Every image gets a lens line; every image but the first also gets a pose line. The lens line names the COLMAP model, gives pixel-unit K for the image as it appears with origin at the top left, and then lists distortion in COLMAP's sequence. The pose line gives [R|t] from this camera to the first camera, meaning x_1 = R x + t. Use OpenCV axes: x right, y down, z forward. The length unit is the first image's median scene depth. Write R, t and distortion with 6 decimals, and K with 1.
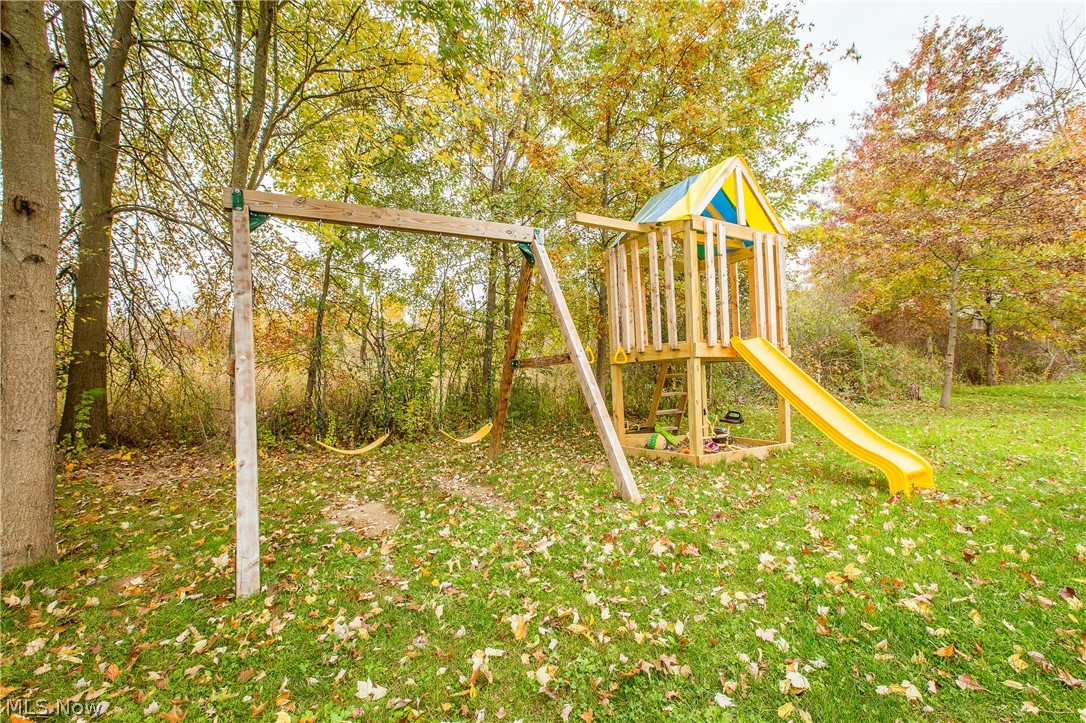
lens RADIAL K [[495.0, 0, 541.6], [0, 495.0, 357.8], [0, 0, 1]] dist [0.001907, -0.000602]
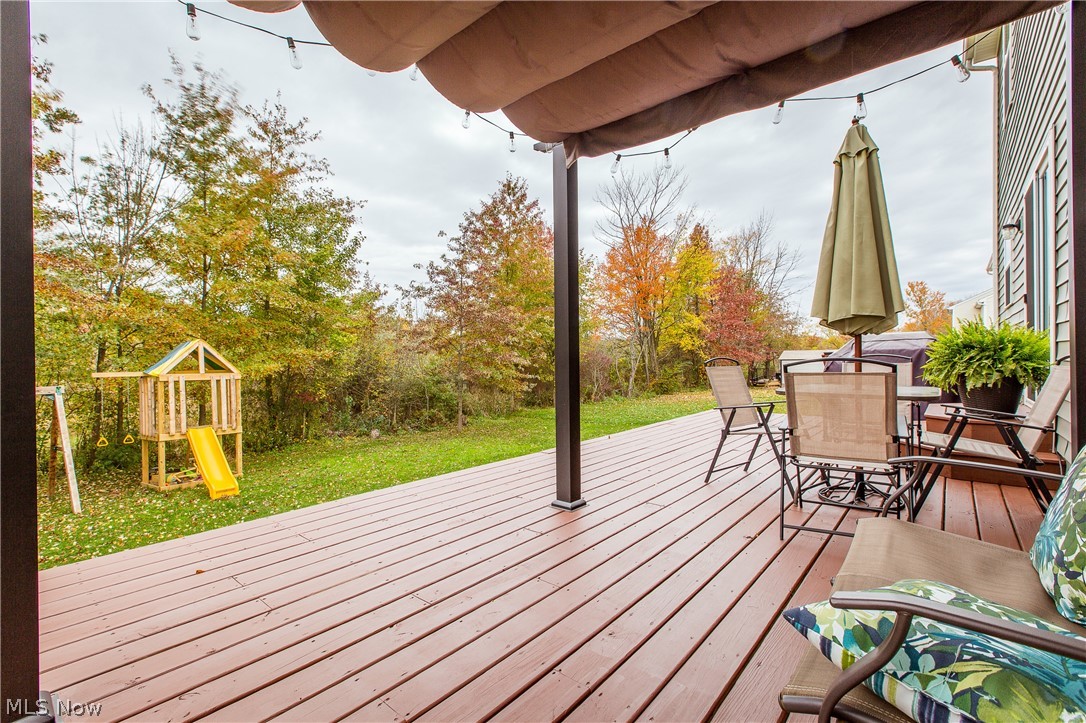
lens RADIAL K [[495.0, 0, 542.2], [0, 495.0, 362.4], [0, 0, 1]] dist [0.001907, -0.000602]
pose [[0.927195, -0.006121, 0.374530, 0.963463], [0.007288, 0.999972, -0.001702, -0.302111], [-0.374509, 0.004308, 0.927213, -1.481212]]
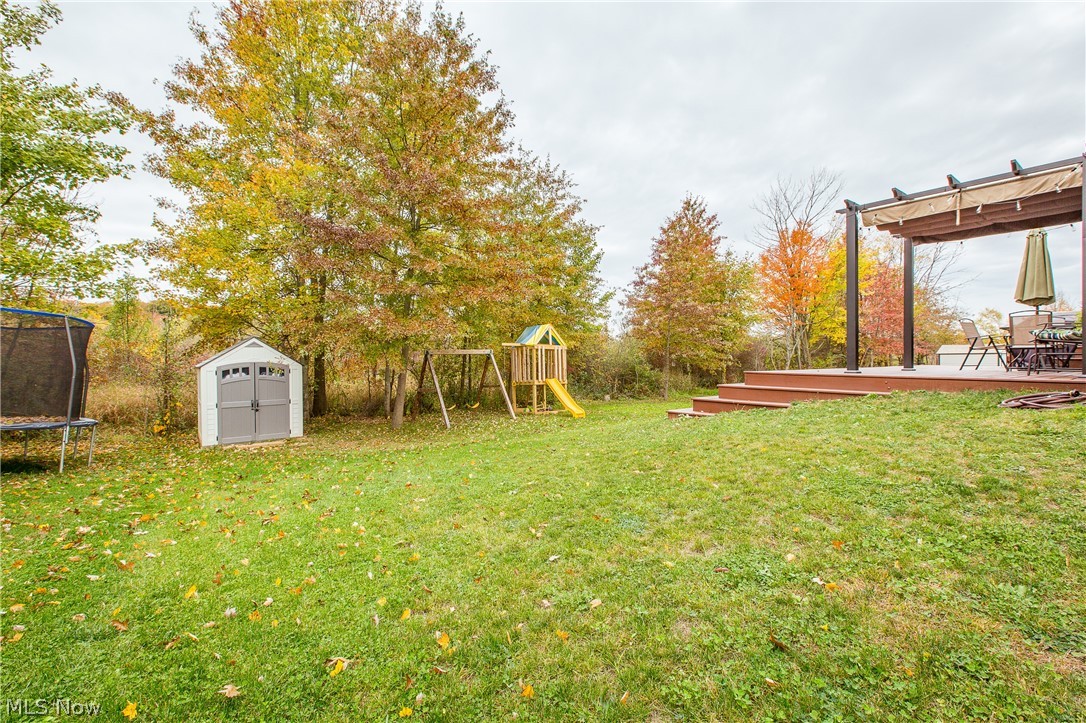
lens RADIAL K [[495.0, 0, 543.6], [0, 495.0, 359.4], [0, 0, 1]] dist [0.001907, -0.000602]
pose [[0.984070, 0.006322, 0.177671, -0.238545], [-0.005106, 0.999960, -0.007298, -0.145393], [-0.177710, 0.006275, 0.984063, -2.310558]]
